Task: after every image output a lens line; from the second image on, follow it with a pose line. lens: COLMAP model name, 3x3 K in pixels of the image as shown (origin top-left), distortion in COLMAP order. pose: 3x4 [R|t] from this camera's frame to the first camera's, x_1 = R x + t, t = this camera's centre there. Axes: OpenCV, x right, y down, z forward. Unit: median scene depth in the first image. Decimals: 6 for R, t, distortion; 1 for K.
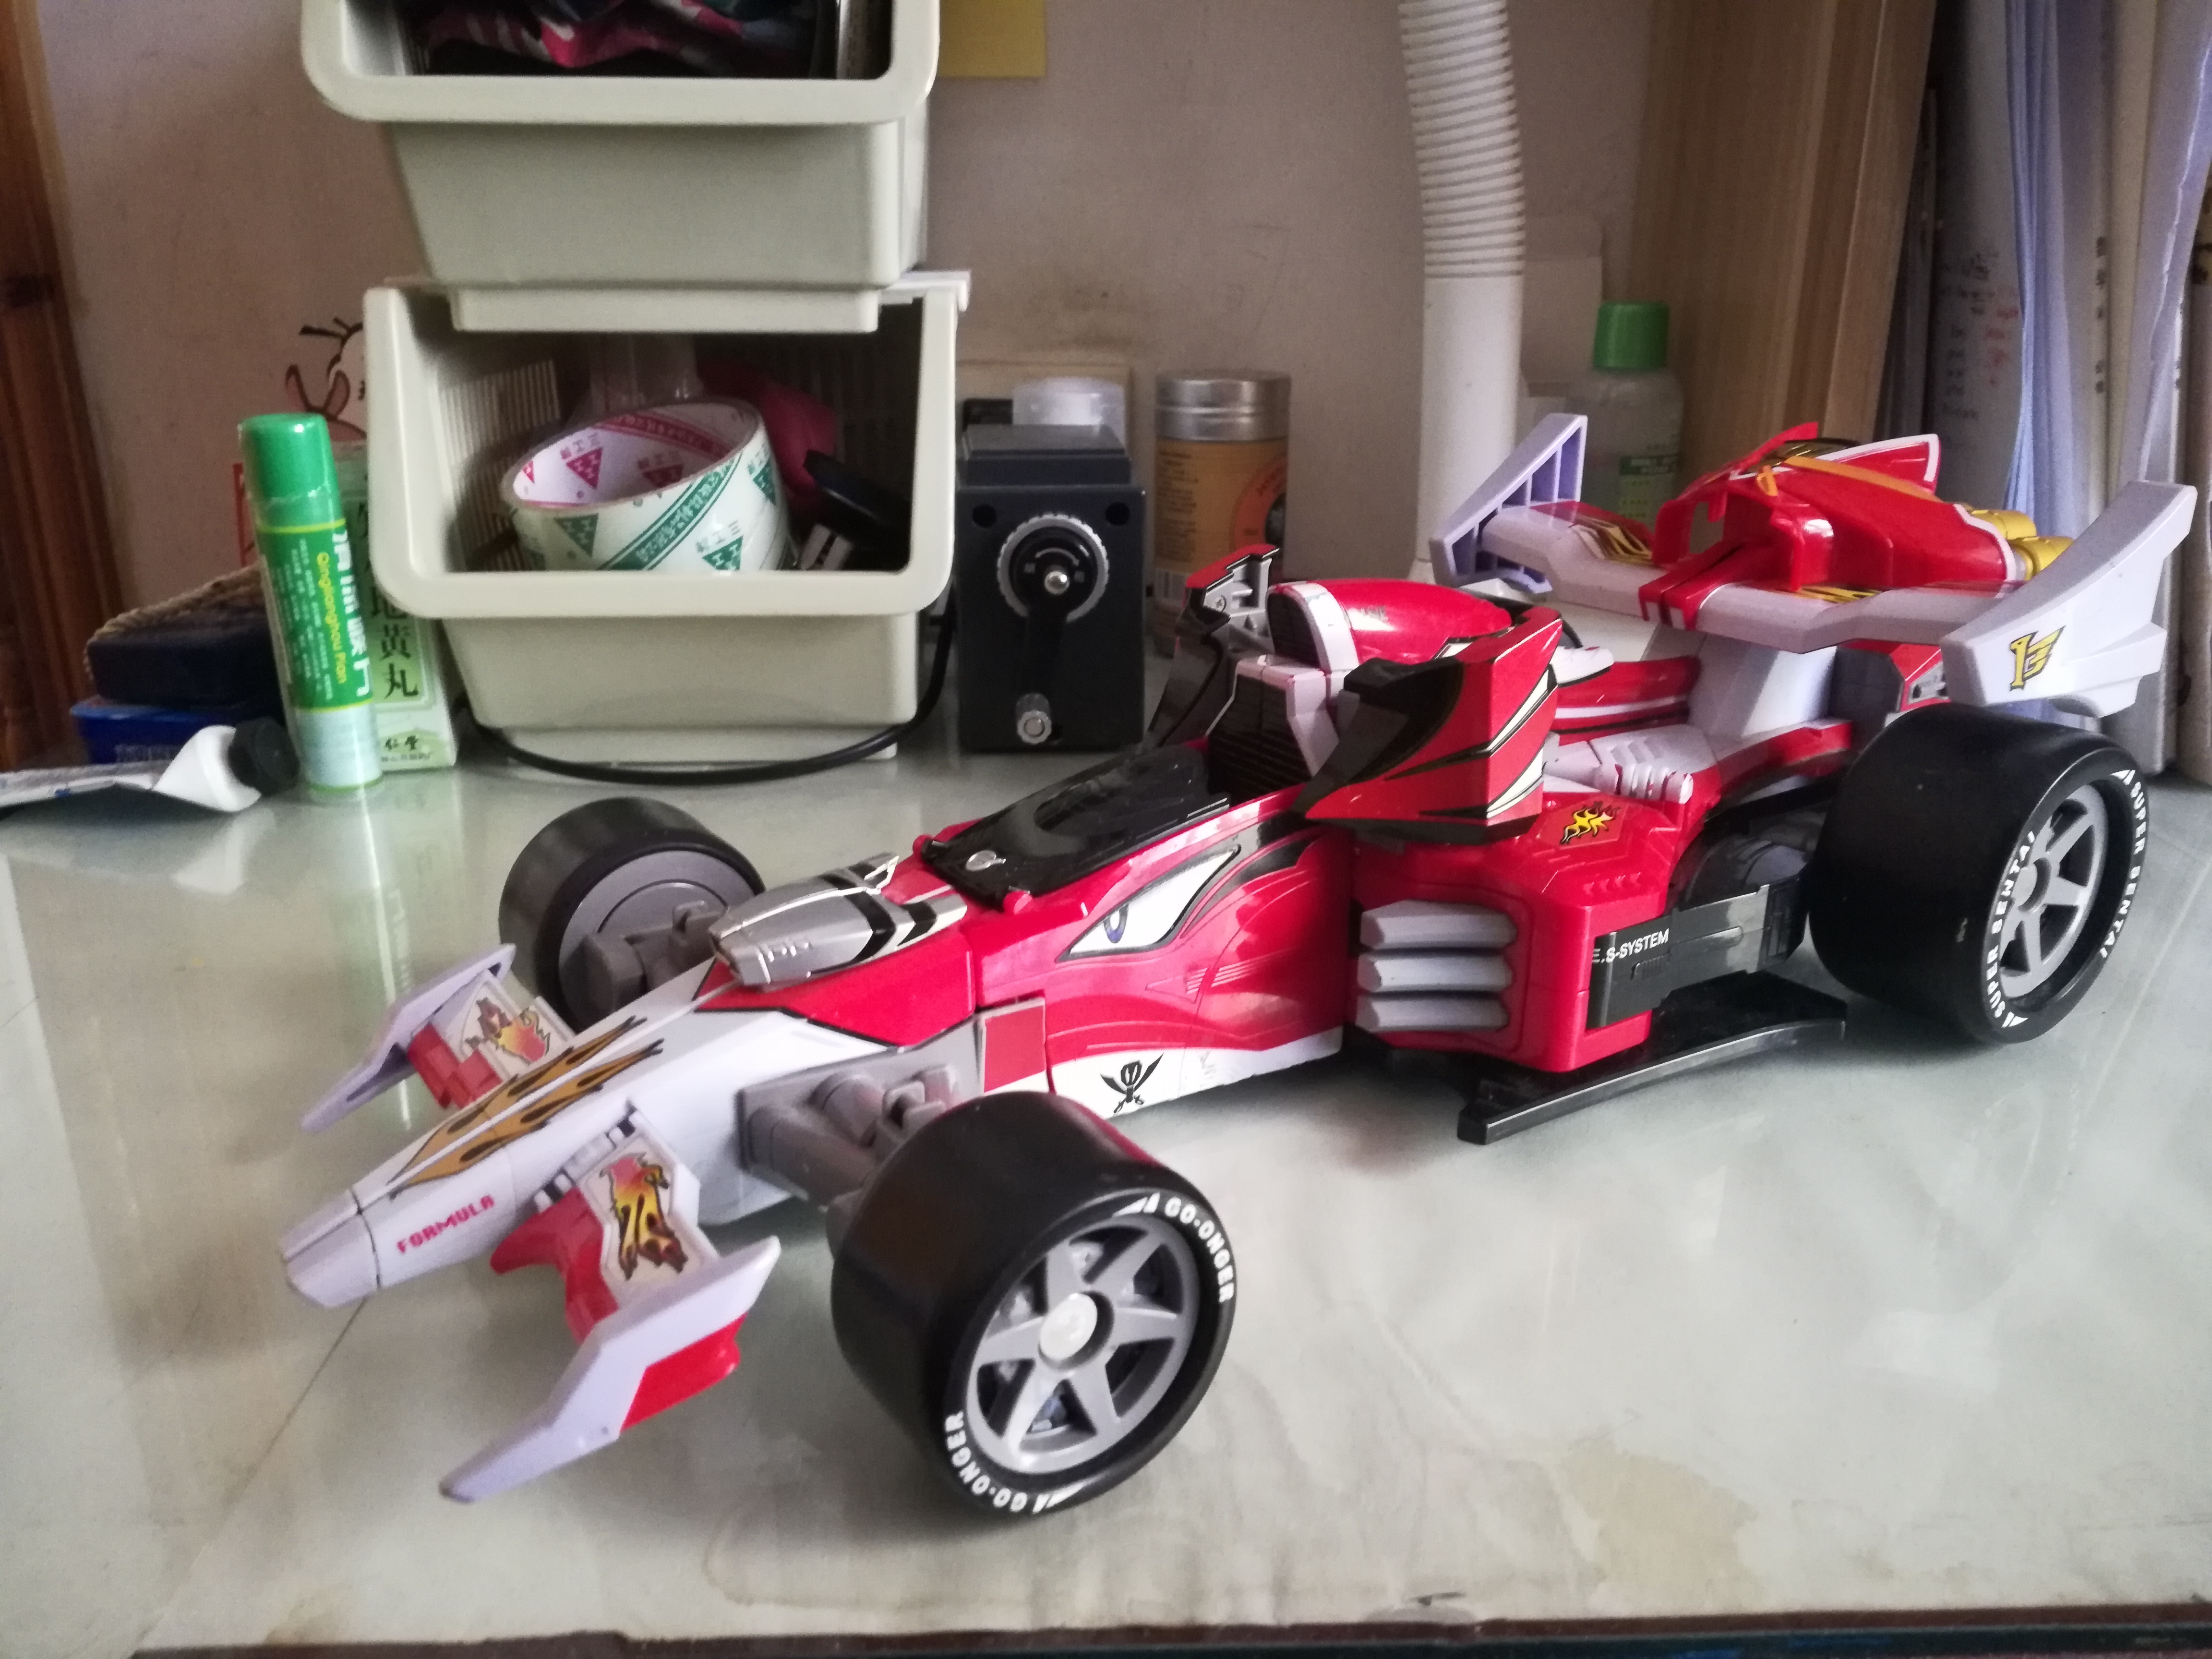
lens RADIAL K [[1679.2, 0, 1097.8], [0, 1679.2, 839.5], [0, 0, 1]] dist [0.017783, -0.042419]
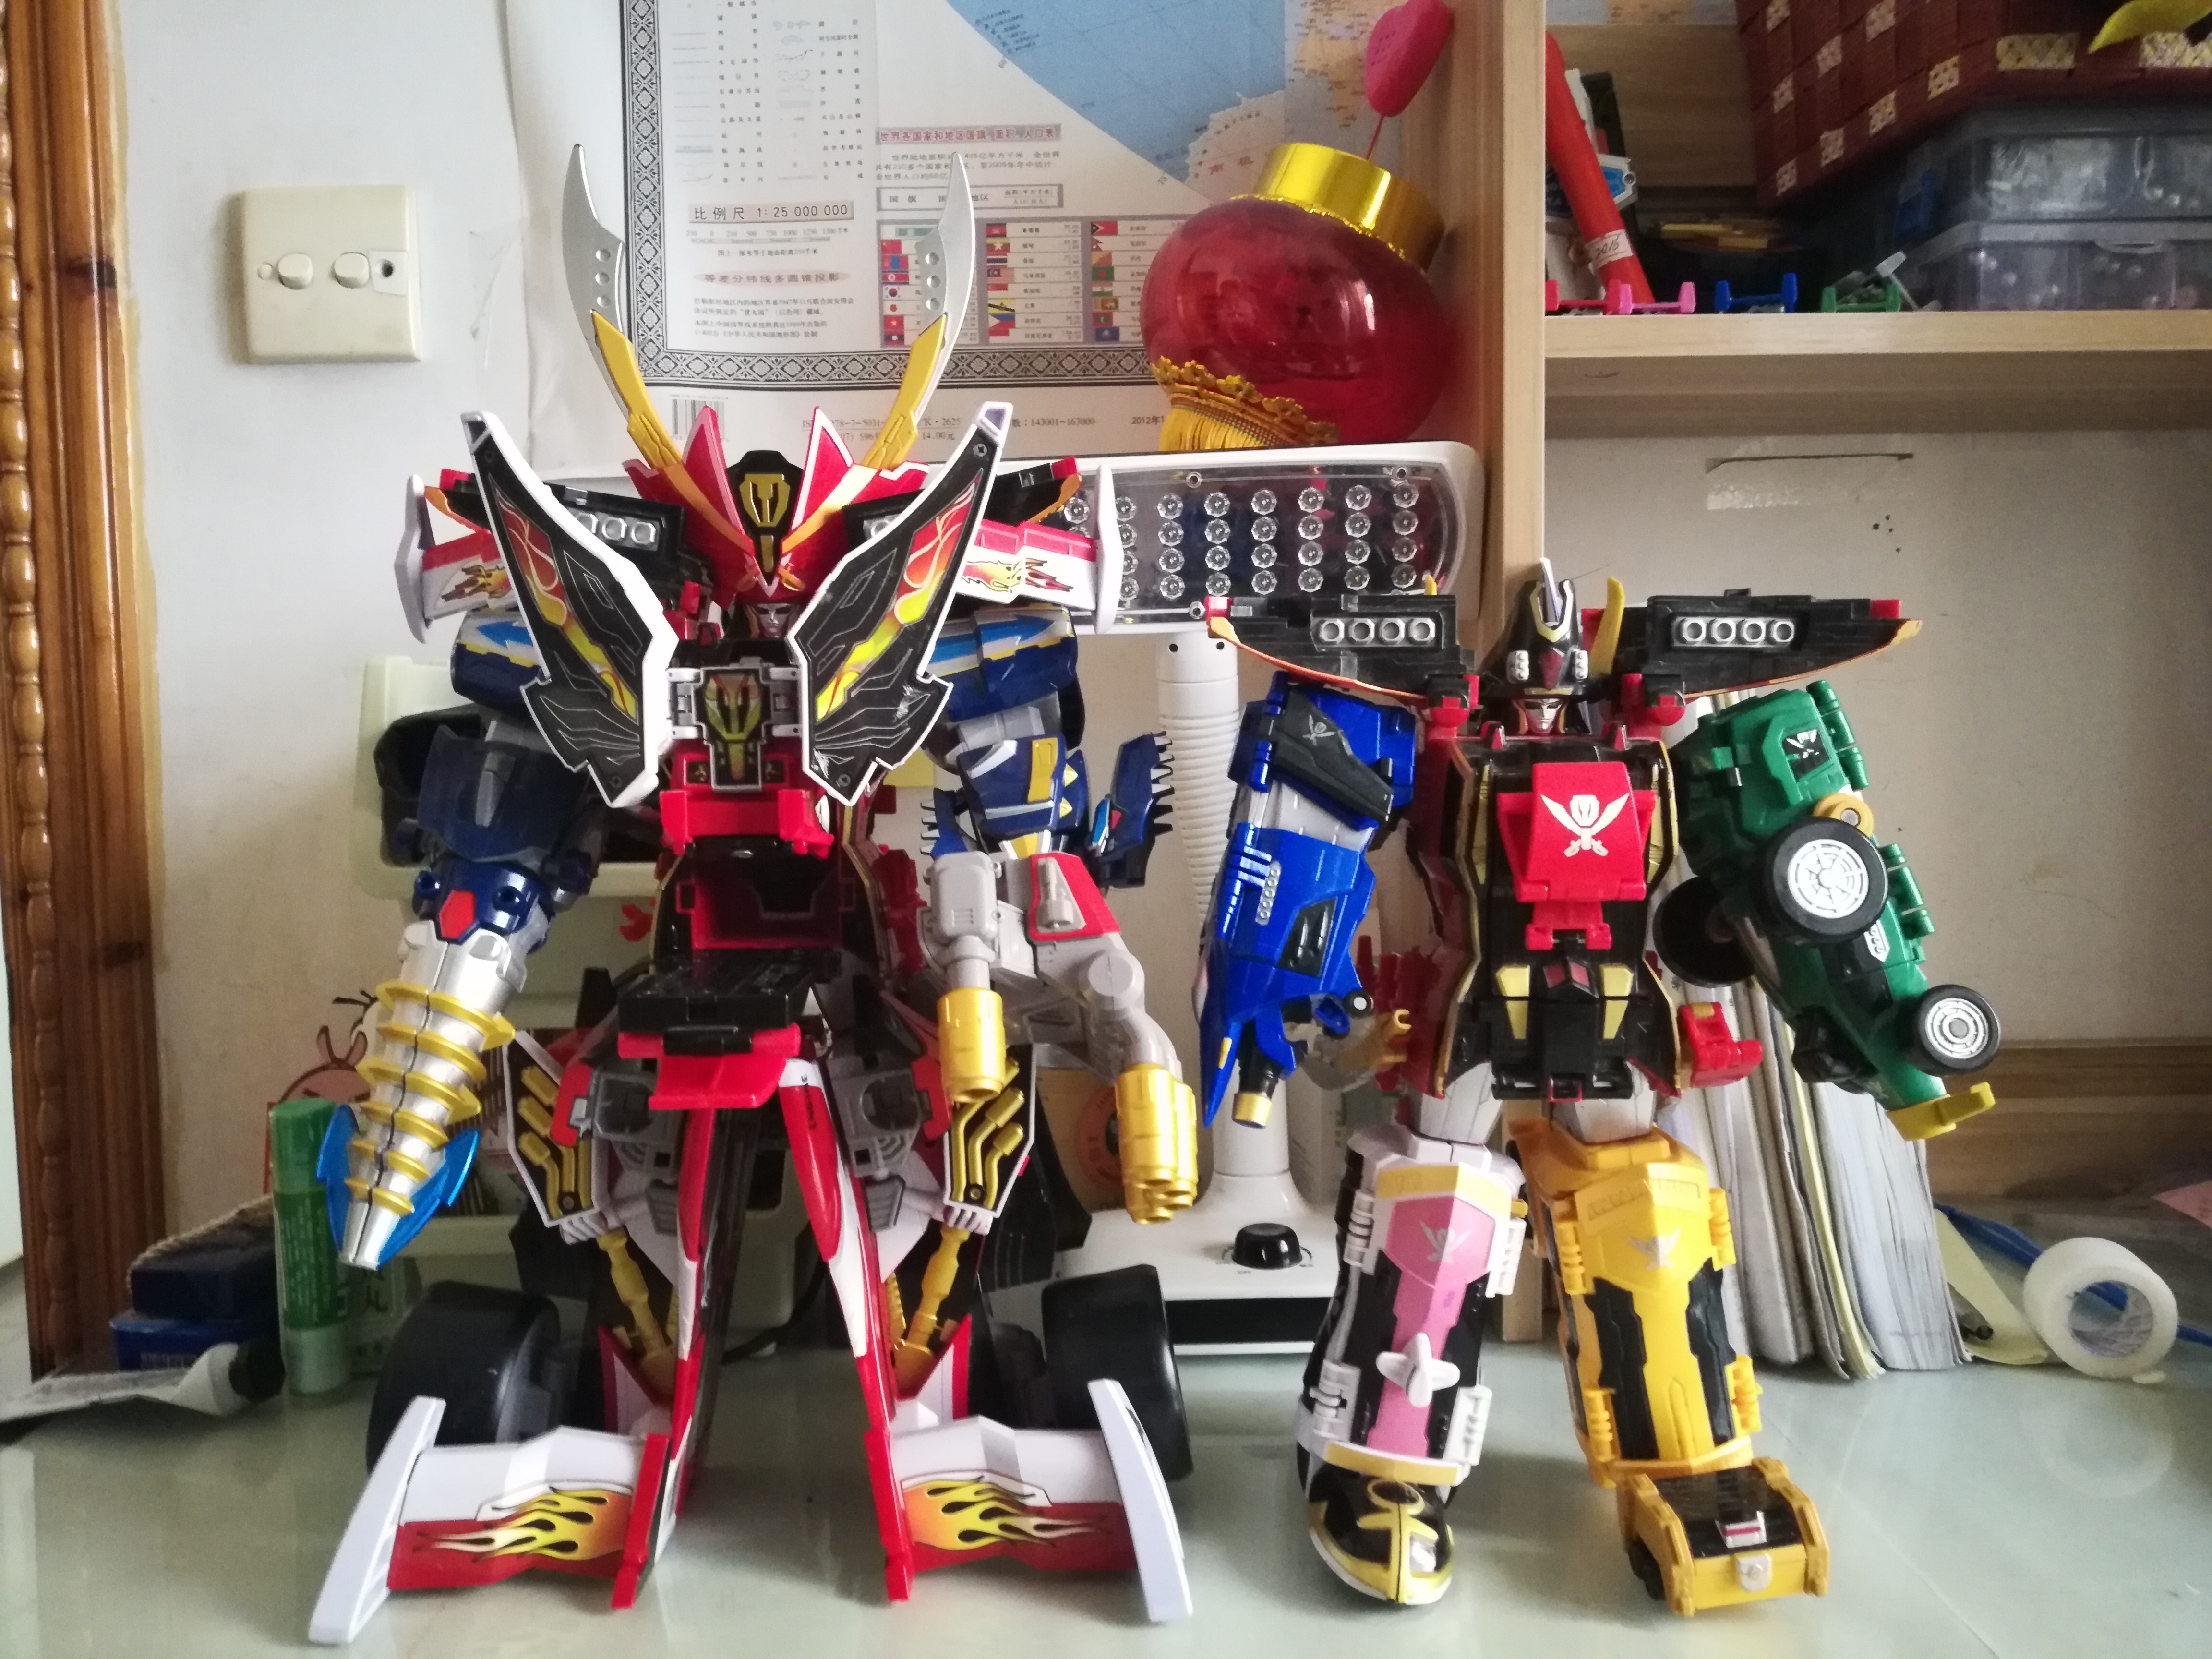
lens RADIAL K [[1679.2, 0, 1115.1], [0, 1679.2, 824.4], [0, 0, 1]] dist [0.017783, -0.042419]
pose [[0.999870, -0.011674, -0.011132, 0.153458], [0.008144, 0.961039, -0.276294, -0.083973], [0.013923, 0.276168, 0.961009, -0.290865]]
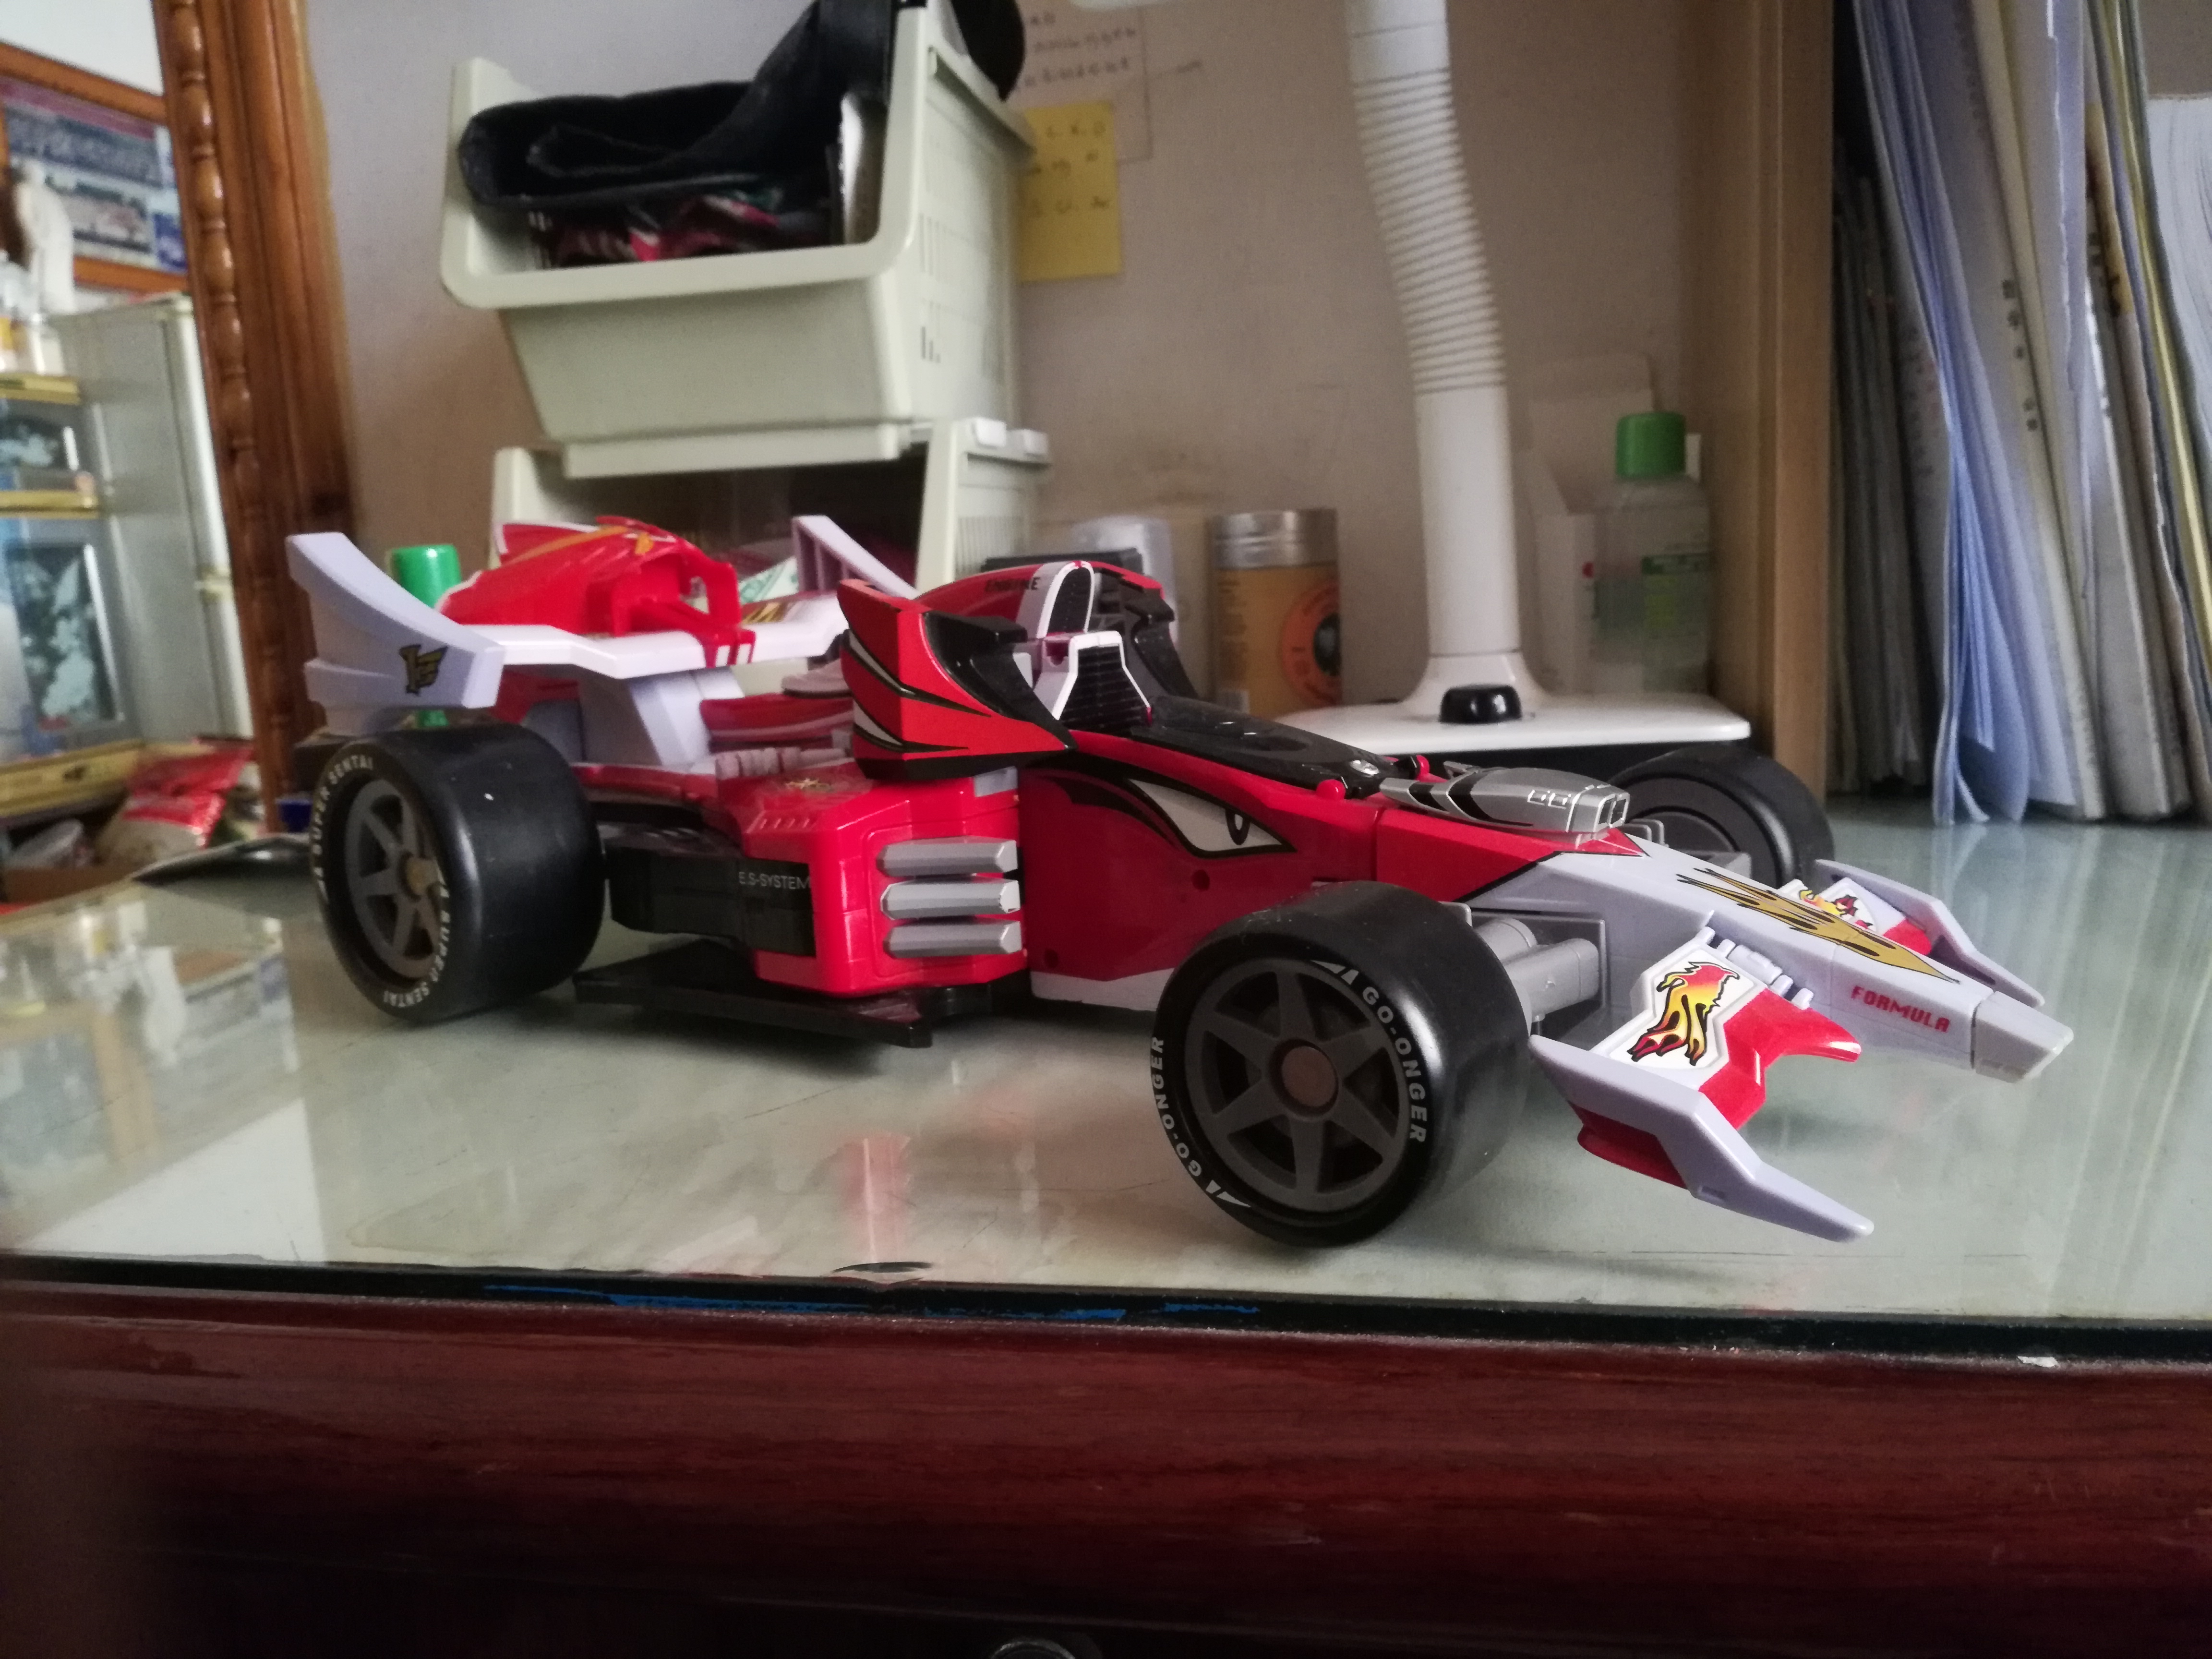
lens RADIAL K [[1679.2, 0, 1112.5], [0, 1679.2, 825.2], [0, 0, 1]] dist [0.017783, -0.042419]
pose [[0.976394, -0.019070, -0.215155, 0.251580], [-0.018702, 0.984890, -0.172169, 0.141038], [0.215187, 0.172129, 0.961284, -0.044109]]
